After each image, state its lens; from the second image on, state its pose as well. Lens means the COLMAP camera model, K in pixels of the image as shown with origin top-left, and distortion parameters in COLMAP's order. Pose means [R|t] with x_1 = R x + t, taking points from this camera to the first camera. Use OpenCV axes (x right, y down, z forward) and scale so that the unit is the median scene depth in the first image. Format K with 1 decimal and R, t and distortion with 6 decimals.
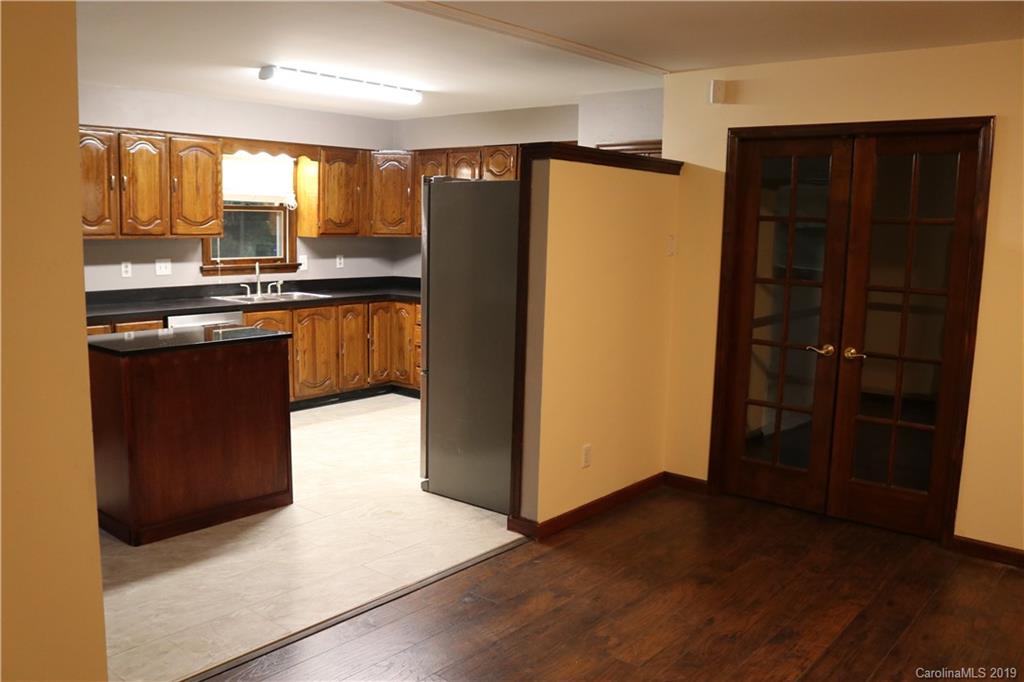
lens RADIAL K [[839.9, 0, 491.6], [0, 839.9, 350.1], [0, 0, 1]] dist [-0.153873, 0.112367]
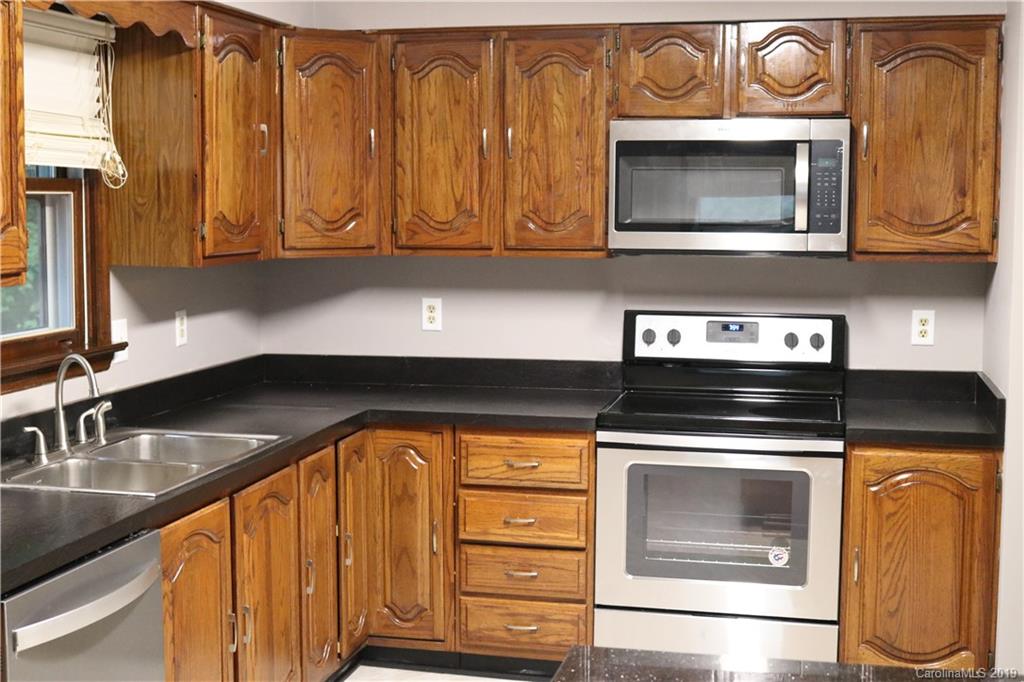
lens RADIAL K [[1393.8, 0, 497.5], [0, 1393.8, 348.3], [0, 0, 1]] dist [-0.058988, 0.000000]
pose [[0.890431, -0.067094, 0.450145, -0.372679], [0.084543, 0.996243, -0.018745, -0.083069], [-0.447197, 0.054748, 0.892759, 0.442274]]
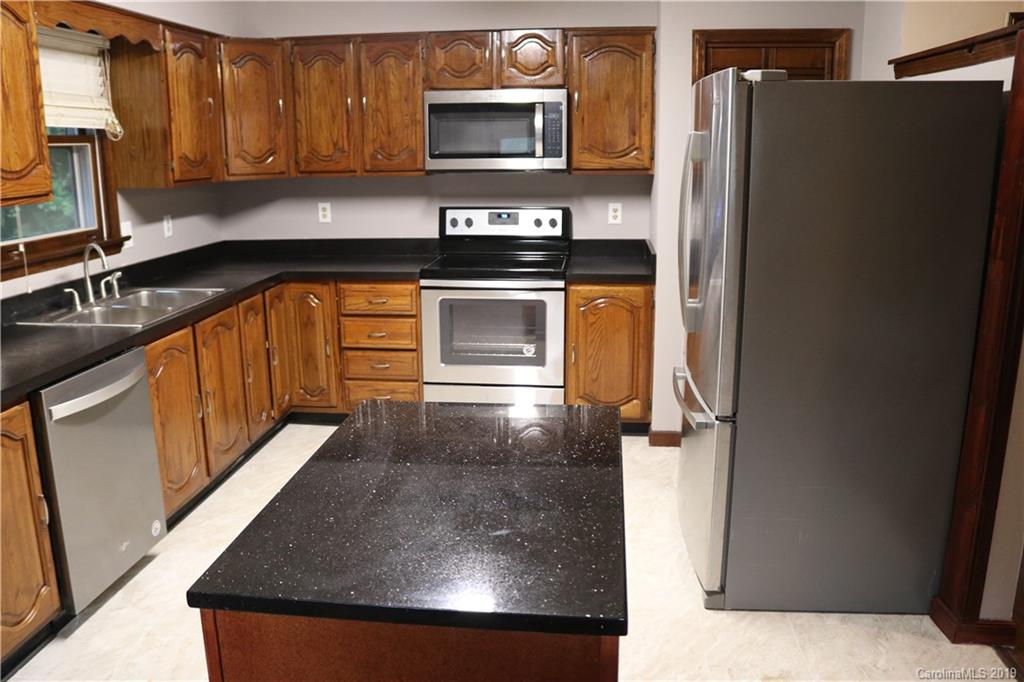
lens RADIAL K [[839.9, 0, 494.7], [0, 839.9, 343.4], [0, 0, 1]] dist [-0.153873, 0.112367]
pose [[0.834289, -0.157218, 0.528436, -0.347031], [0.109650, 0.986648, 0.120428, -0.076232], [-0.540314, -0.042528, 0.840388, 0.420553]]
